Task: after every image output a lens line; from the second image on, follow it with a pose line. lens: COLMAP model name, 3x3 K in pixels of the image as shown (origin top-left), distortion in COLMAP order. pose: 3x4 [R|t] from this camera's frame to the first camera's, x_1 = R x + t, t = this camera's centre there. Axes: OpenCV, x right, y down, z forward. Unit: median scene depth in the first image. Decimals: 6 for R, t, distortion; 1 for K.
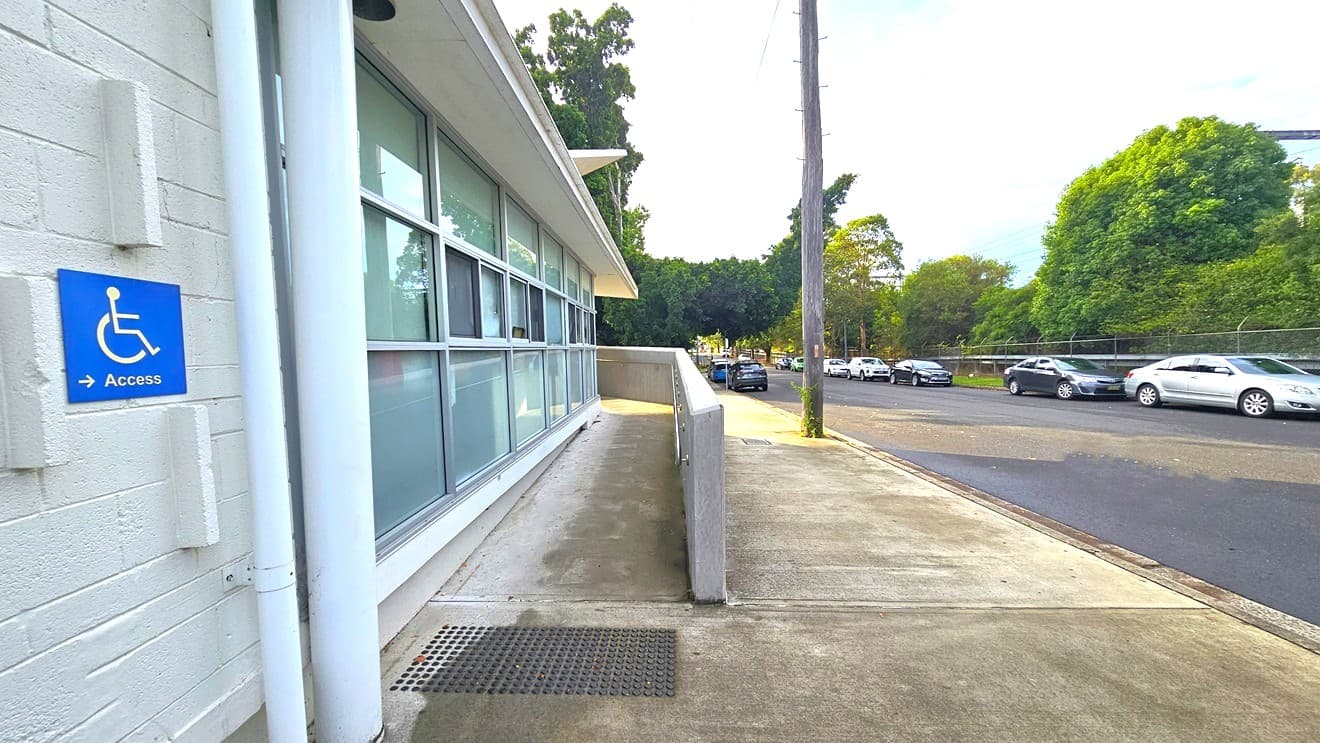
lens RADIAL K [[534.8, 0, 662.0], [0, 534.8, 378.7], [0, 0, 1]] dist [0.000502, 0.000072]
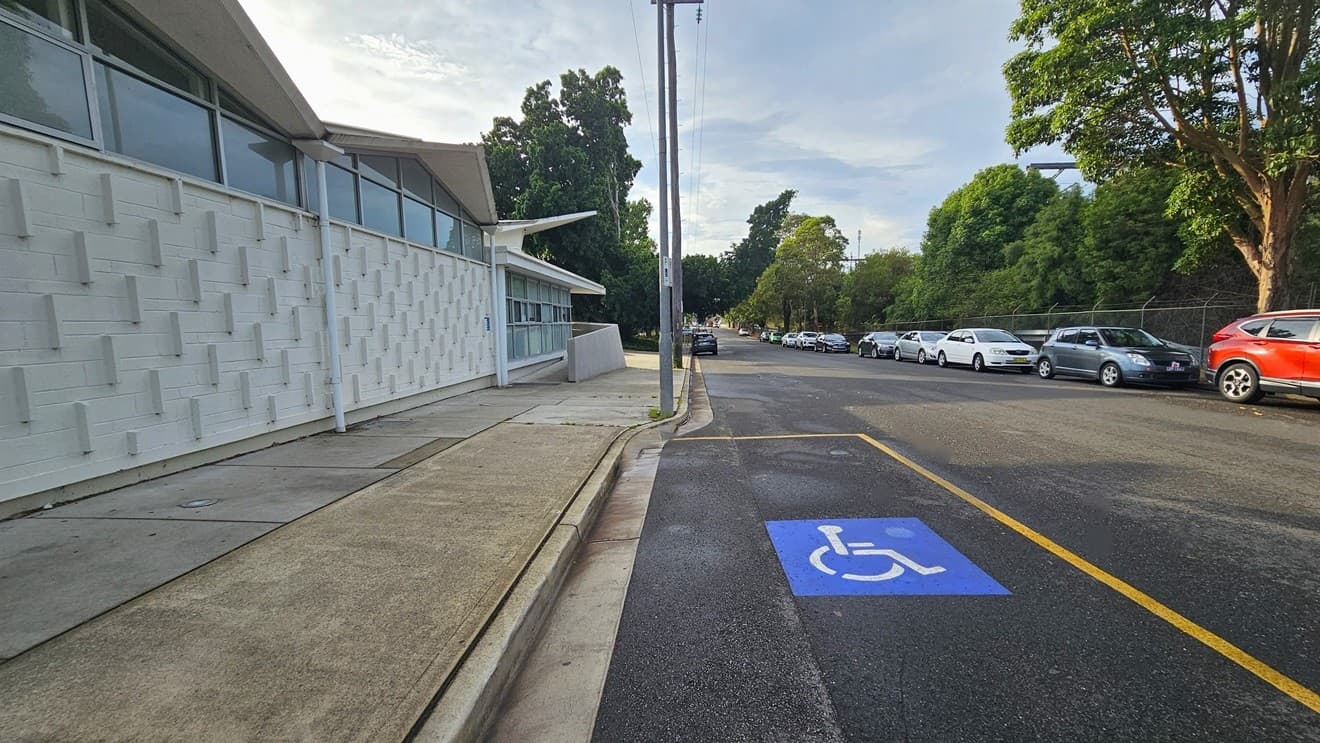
lens RADIAL K [[534.8, 0, 658.6], [0, 534.8, 378.1], [0, 0, 1]] dist [0.000502, 0.000072]
pose [[0.998758, 0.014276, -0.047737, 0.107938], [-0.012014, 0.998806, 0.047346, 0.017217], [0.048356, -0.046714, 0.997737, -0.362460]]
